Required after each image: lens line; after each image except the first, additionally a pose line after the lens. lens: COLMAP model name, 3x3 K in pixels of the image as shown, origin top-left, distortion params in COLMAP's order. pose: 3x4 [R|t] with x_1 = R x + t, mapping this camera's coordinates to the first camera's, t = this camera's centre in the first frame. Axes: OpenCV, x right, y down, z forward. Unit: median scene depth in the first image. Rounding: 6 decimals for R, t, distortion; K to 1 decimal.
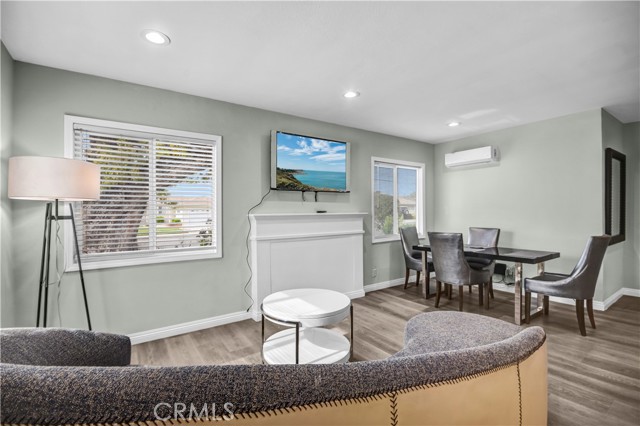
lens RADIAL K [[289.0, 0, 319.9], [0, 289.0, 211.1], [0, 0, 1]] dist [-0.002462, -0.001676]
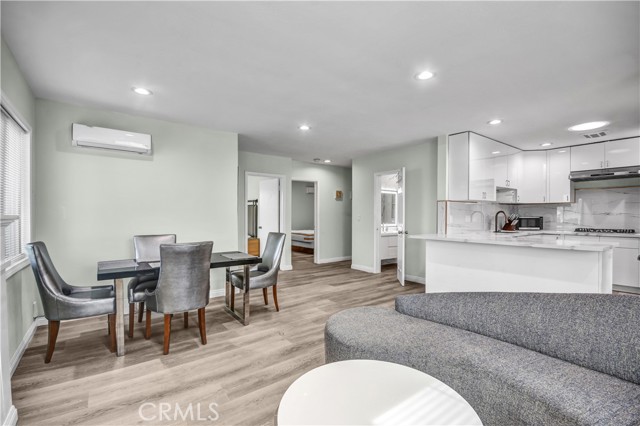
lens RADIAL K [[289.0, 0, 318.0], [0, 289.0, 215.9], [0, 0, 1]] dist [-0.002462, -0.001676]
pose [[-0.032845, 0.004548, 0.999450, -0.280980], [-0.000378, 0.999990, -0.004563, 0.010093], [-0.999460, -0.000527, -0.032843, 0.642357]]
